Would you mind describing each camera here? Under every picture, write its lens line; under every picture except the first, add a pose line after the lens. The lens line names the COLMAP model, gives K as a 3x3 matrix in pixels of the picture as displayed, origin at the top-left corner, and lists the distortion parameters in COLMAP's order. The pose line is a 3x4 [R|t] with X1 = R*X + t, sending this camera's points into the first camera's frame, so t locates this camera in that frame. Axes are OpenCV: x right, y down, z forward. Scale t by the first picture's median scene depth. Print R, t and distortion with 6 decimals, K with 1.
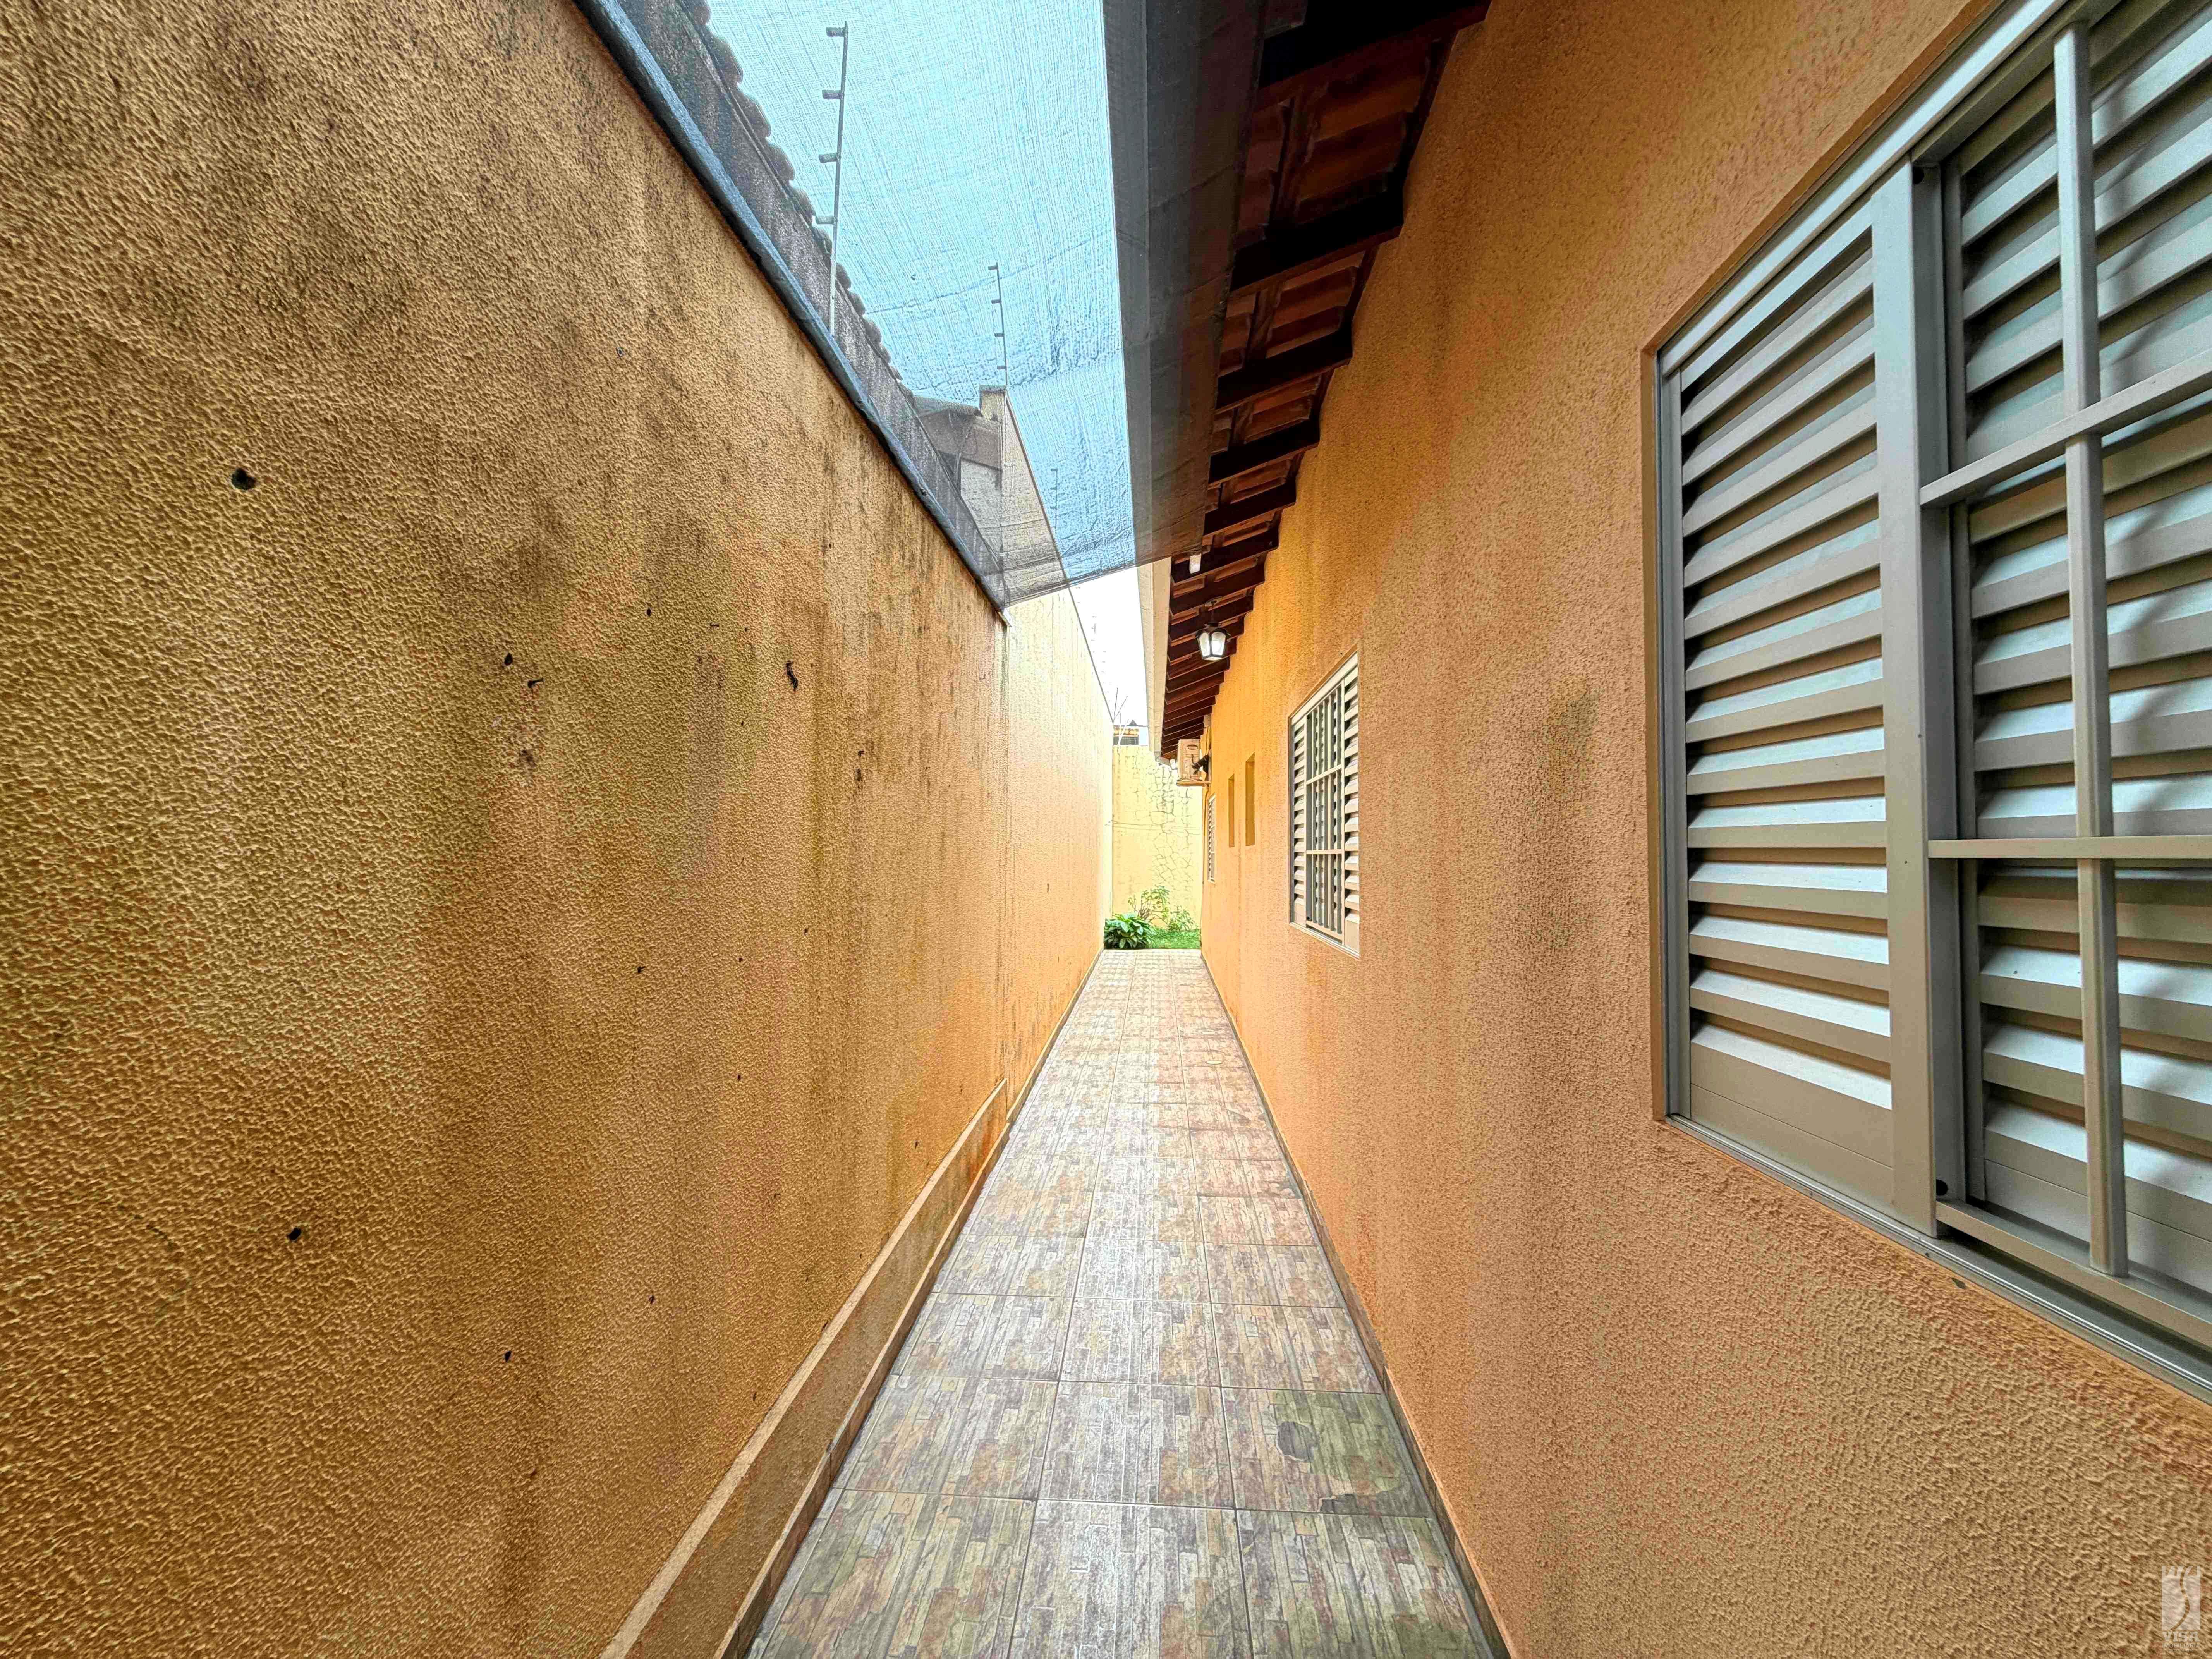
lens RADIAL K [[883.6, 0, 1104.5], [0, 883.6, 827.9], [0, 0, 1]] dist [-0.000470, 0.000619]
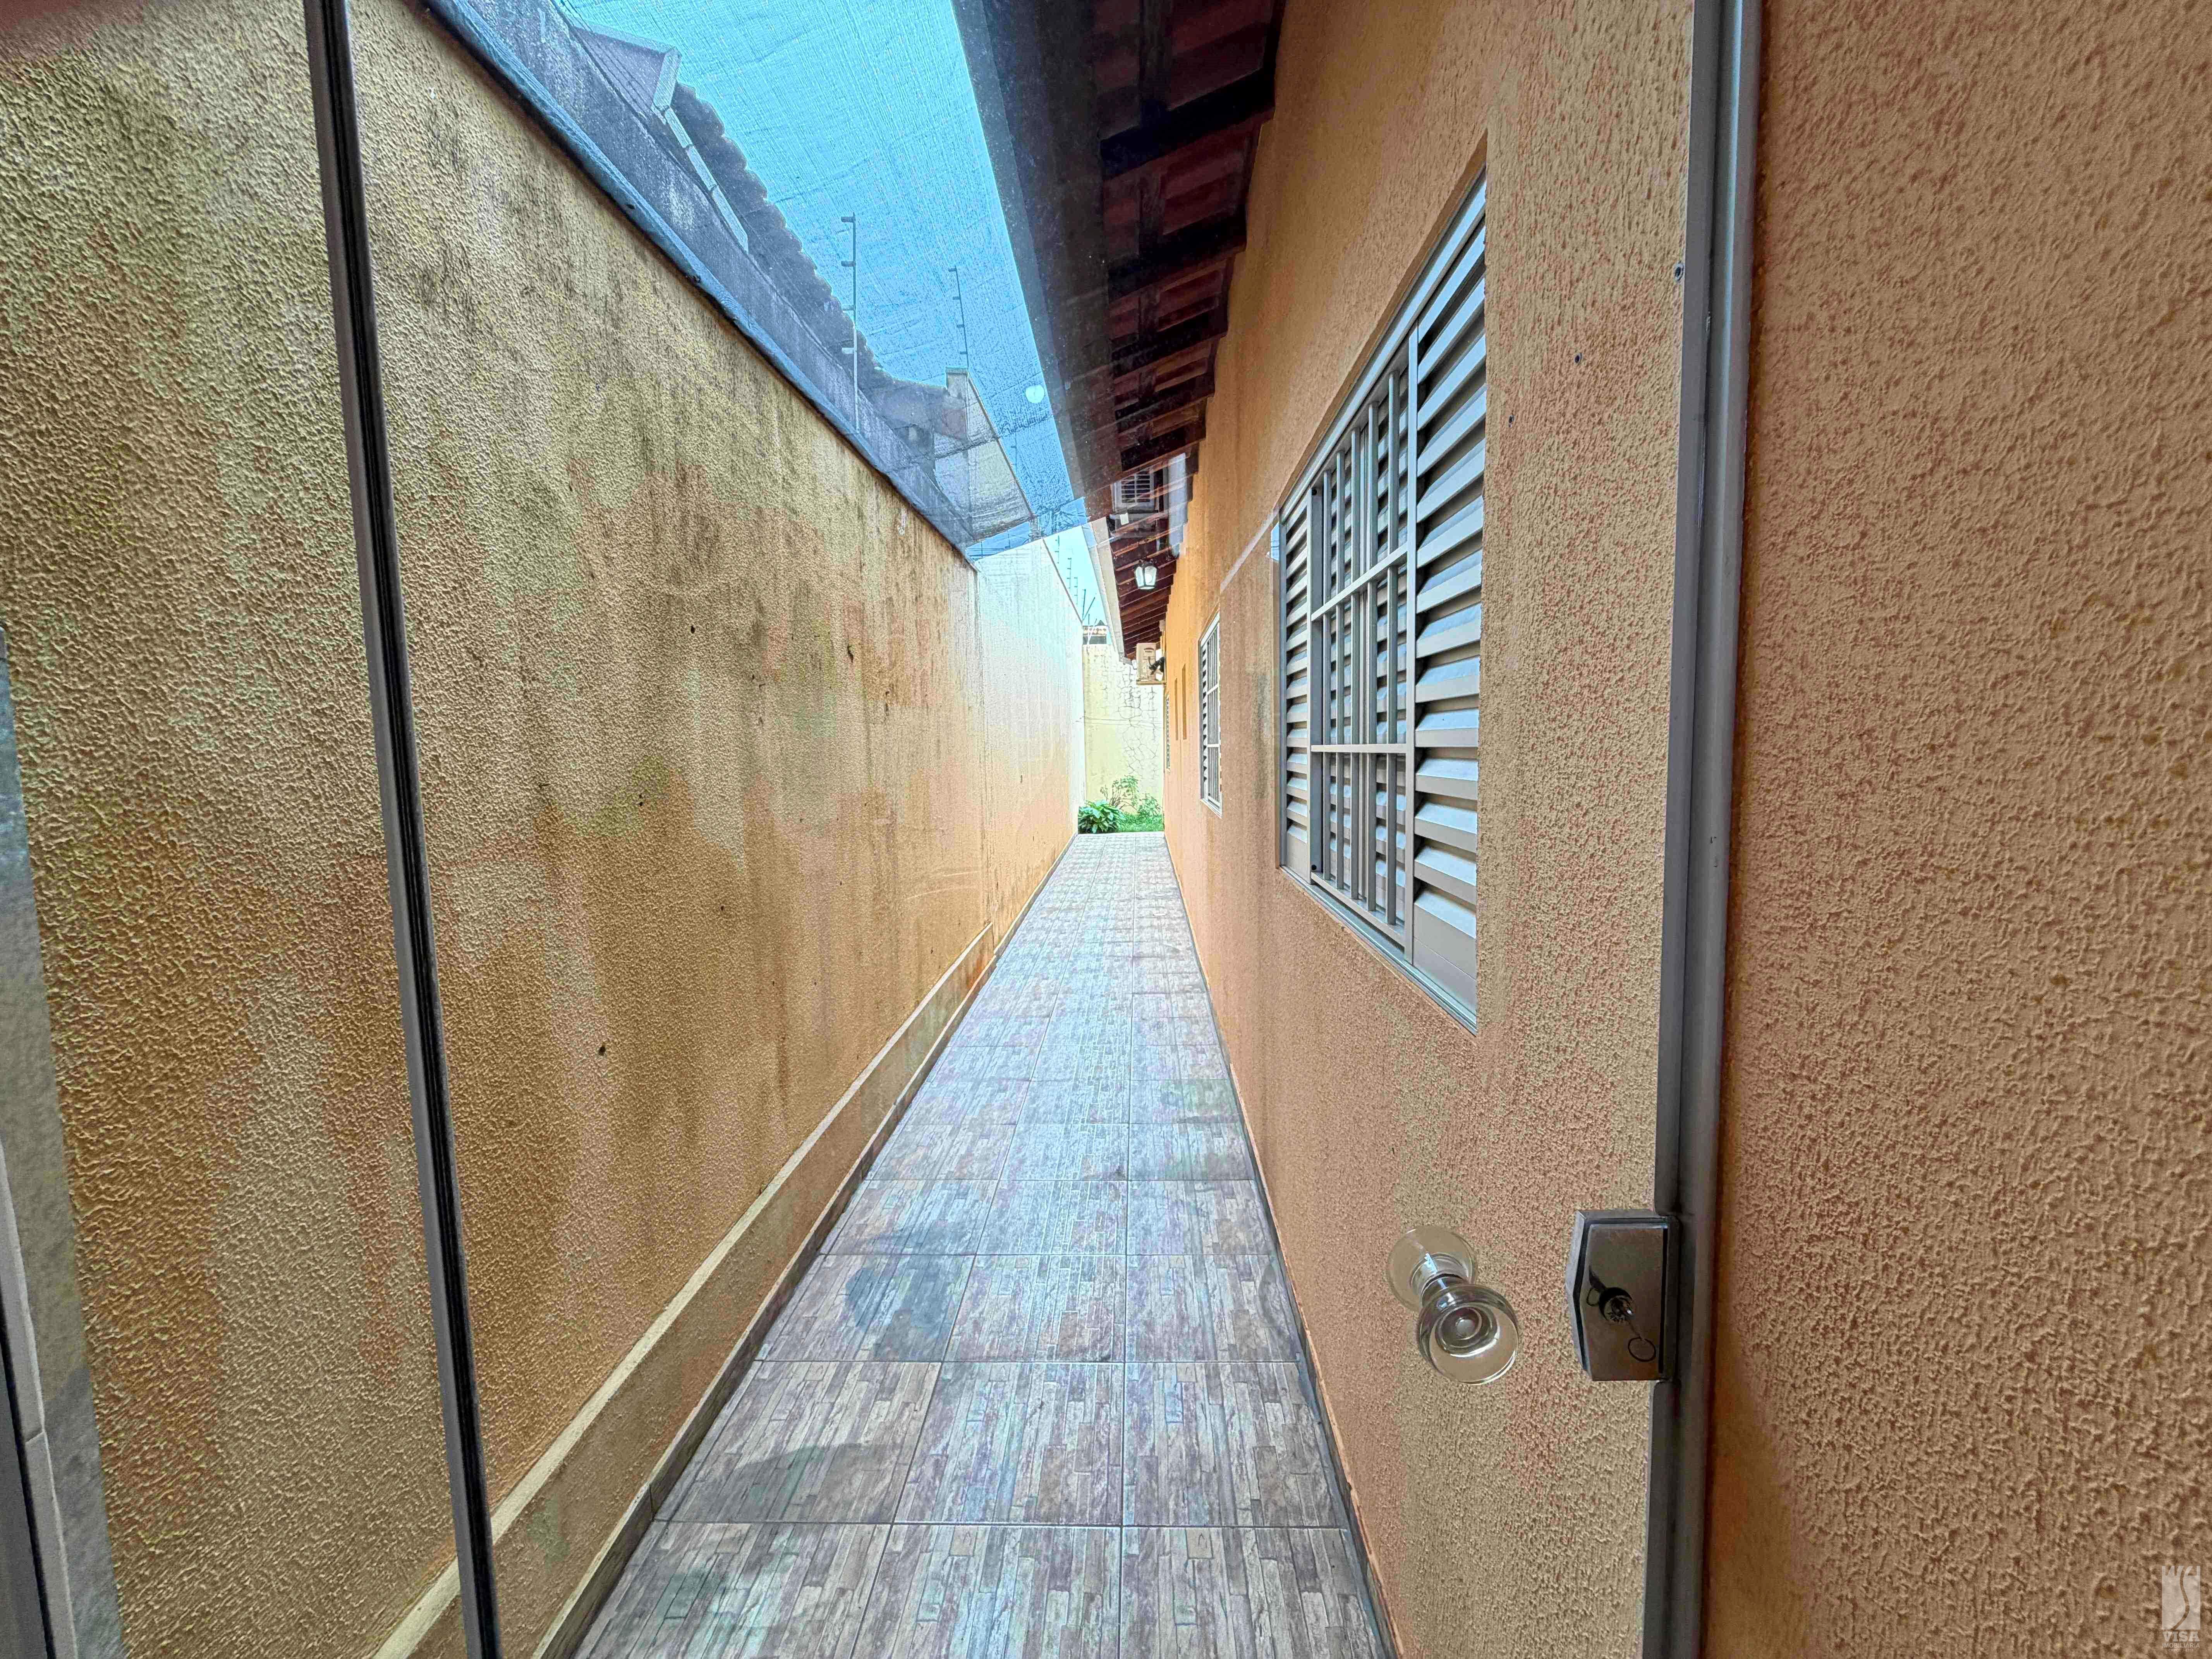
lens RADIAL K [[883.6, 0, 1105.6], [0, 883.6, 829.0], [0, 0, 1]] dist [-0.000470, 0.000619]
pose [[0.999373, -0.029862, 0.019031, 0.047209], [0.027290, 0.991971, 0.123490, -0.018203], [-0.022565, -0.122893, 0.992163, -0.378395]]
